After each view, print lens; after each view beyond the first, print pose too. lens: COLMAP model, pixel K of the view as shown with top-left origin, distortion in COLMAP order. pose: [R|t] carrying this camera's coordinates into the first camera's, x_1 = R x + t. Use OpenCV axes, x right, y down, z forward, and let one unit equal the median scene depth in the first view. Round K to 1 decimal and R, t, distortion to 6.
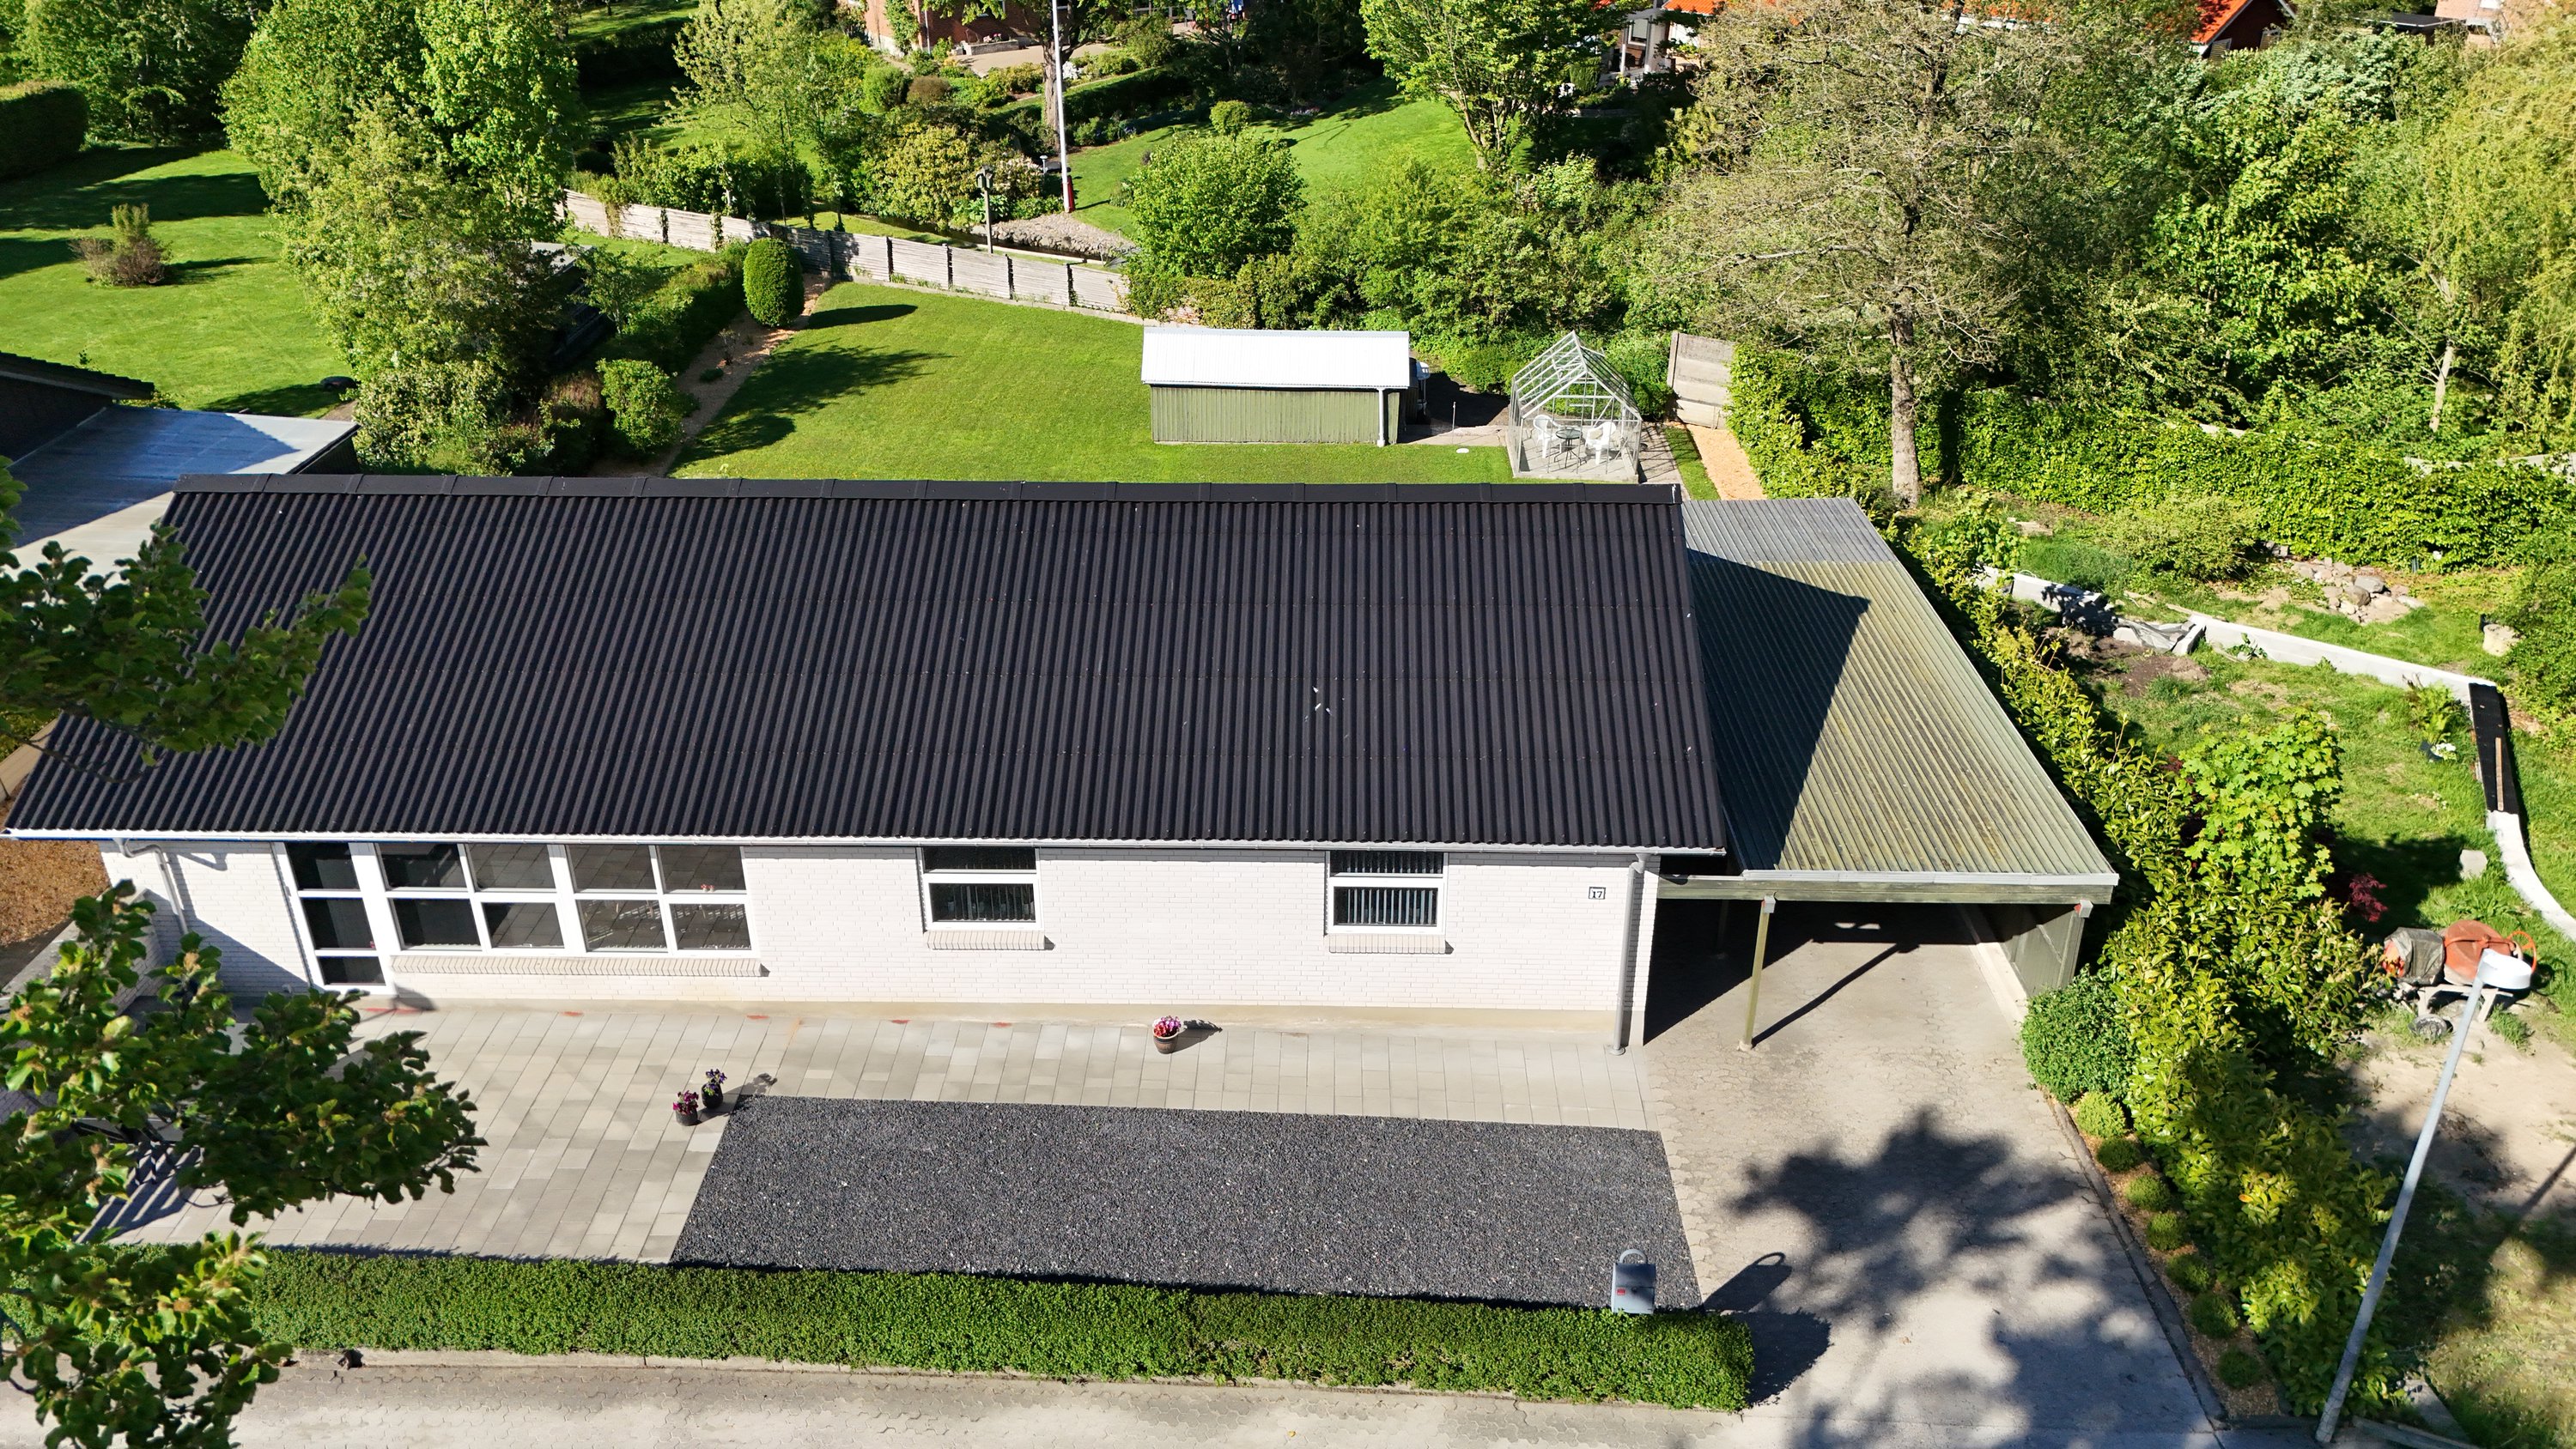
lens RADIAL K [[1854.3, 0, 1287.2], [0, 1854.3, 725.1], [0, 0, 1]] dist [0.037356, -0.005463]
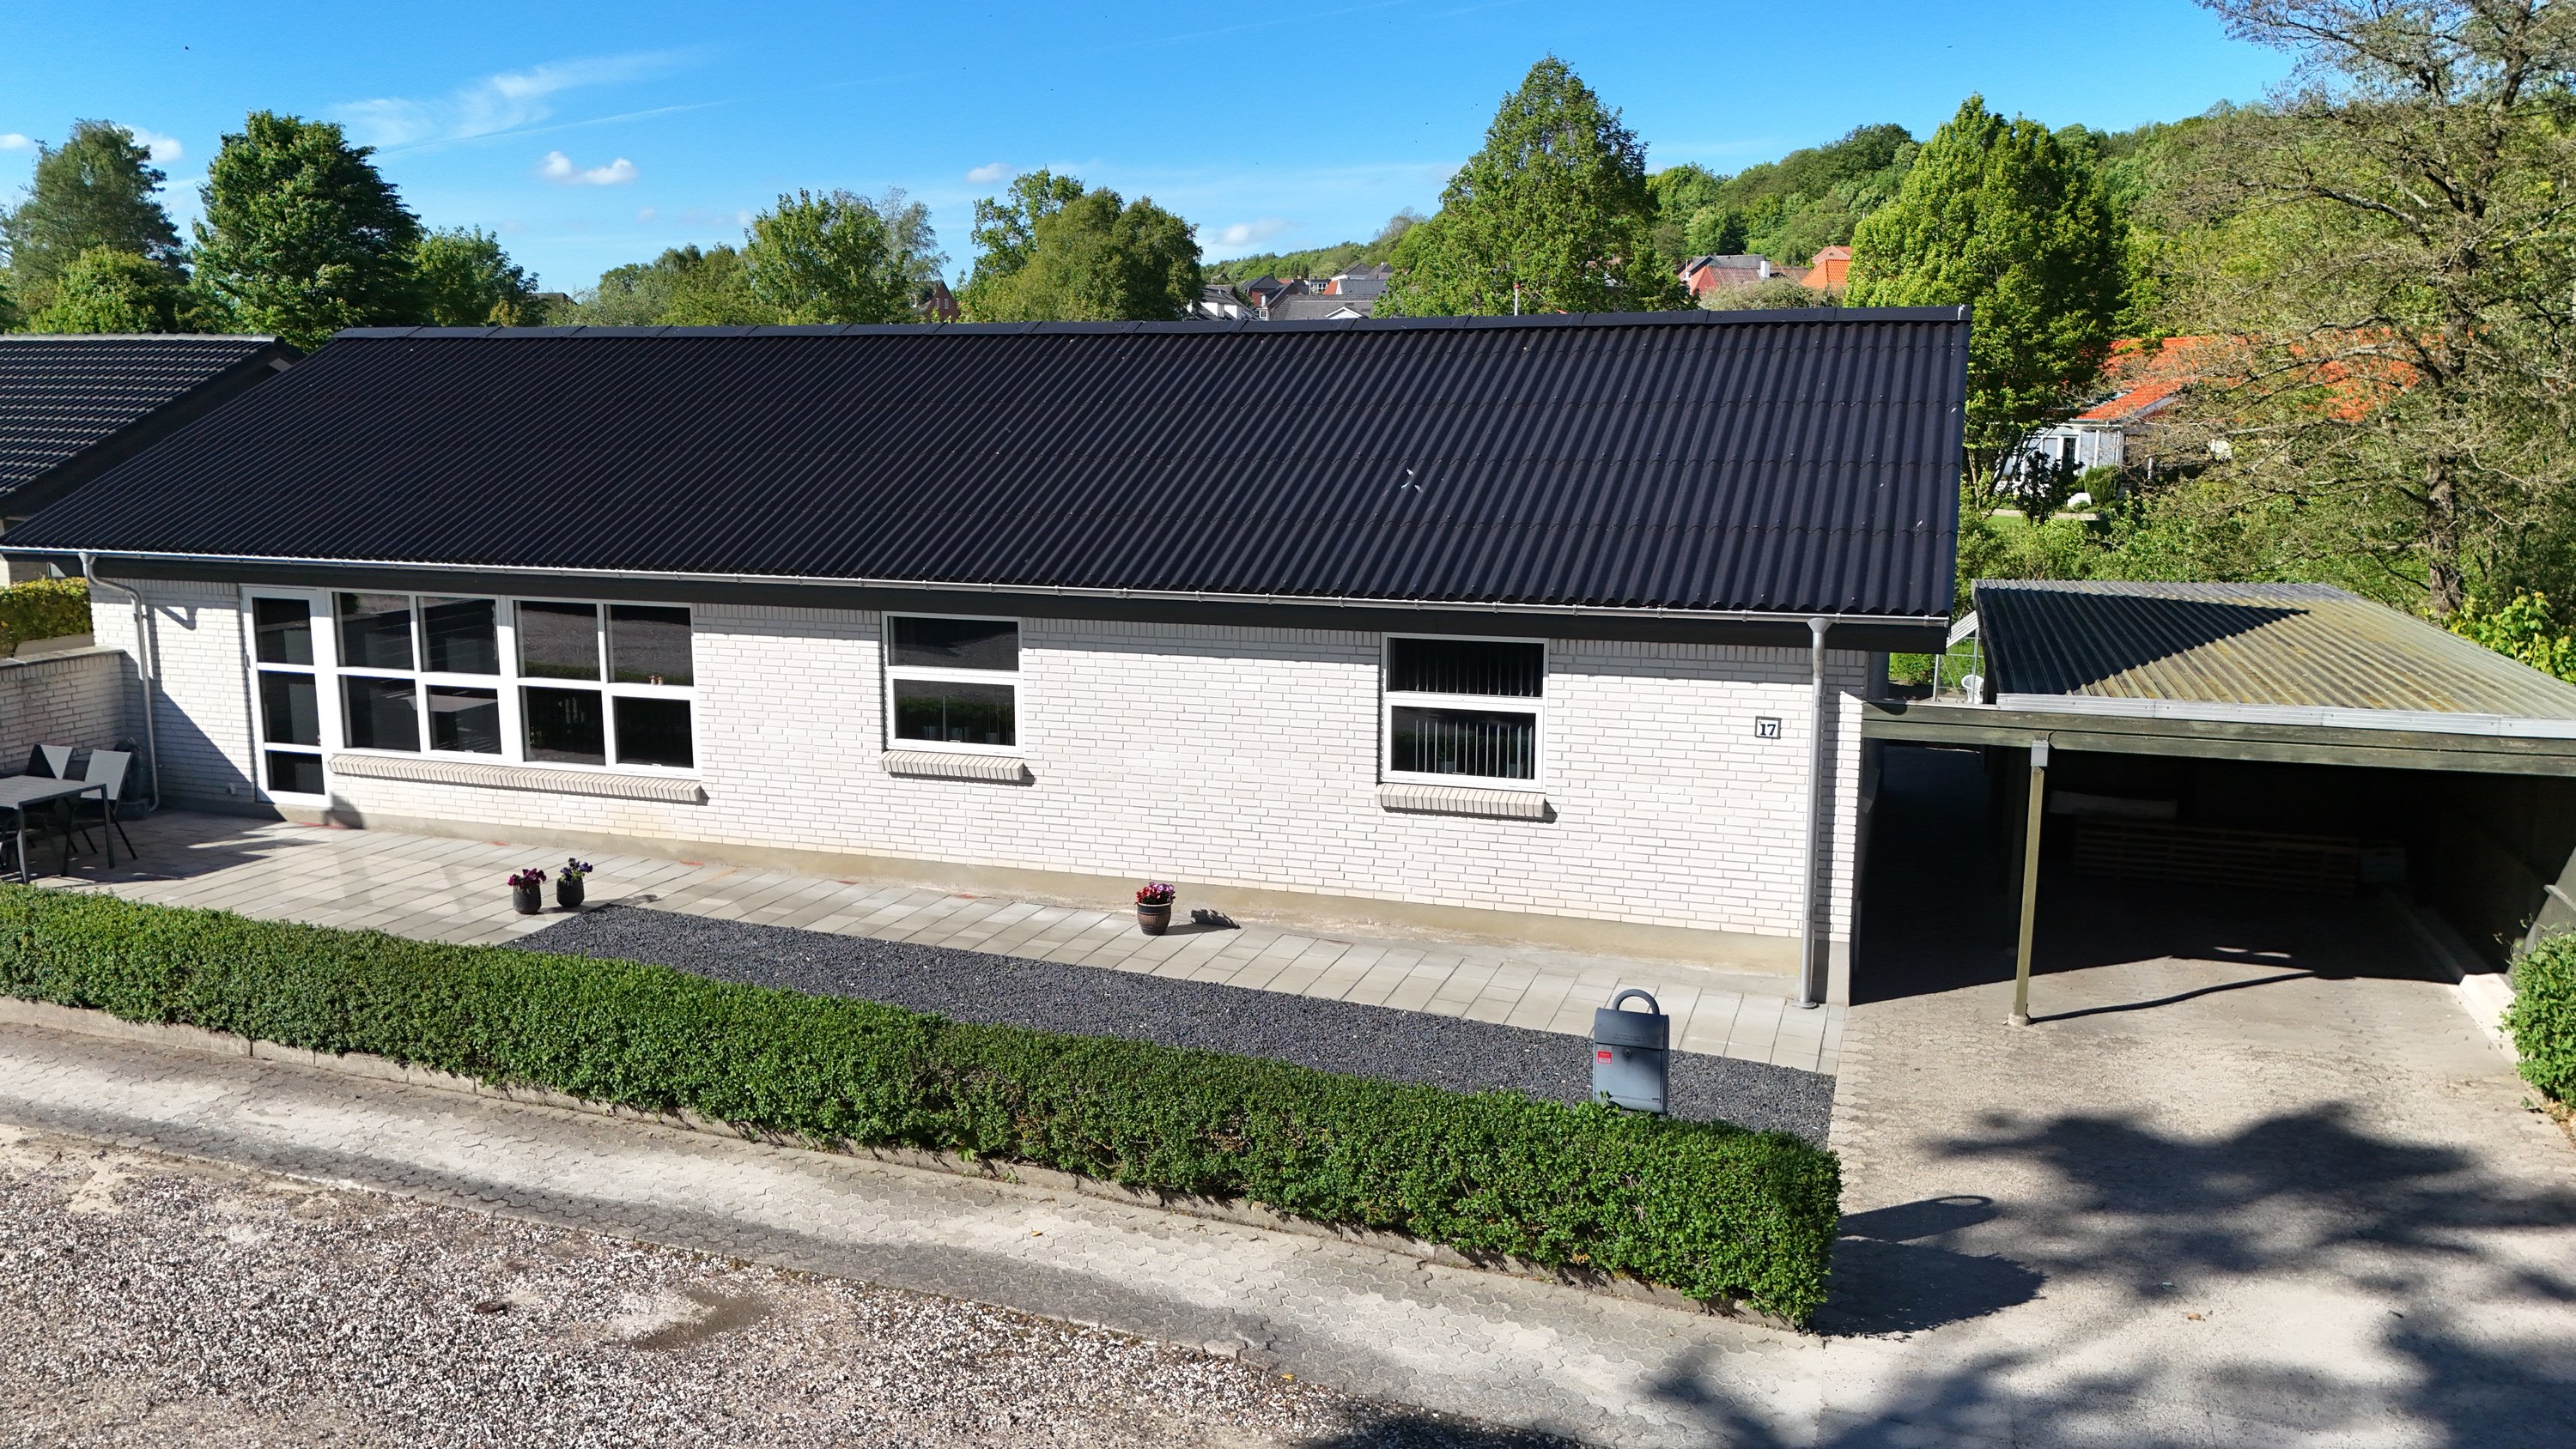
lens RADIAL K [[1854.3, 0, 1287.6], [0, 1854.3, 724.4], [0, 0, 1]] dist [0.037356, -0.005463]
pose [[0.955807, 0.056827, -0.288451, 0.192971], [-0.142438, 0.947809, -0.285252, 0.303478], [0.257187, 0.313732, 0.914017, 0.334234]]
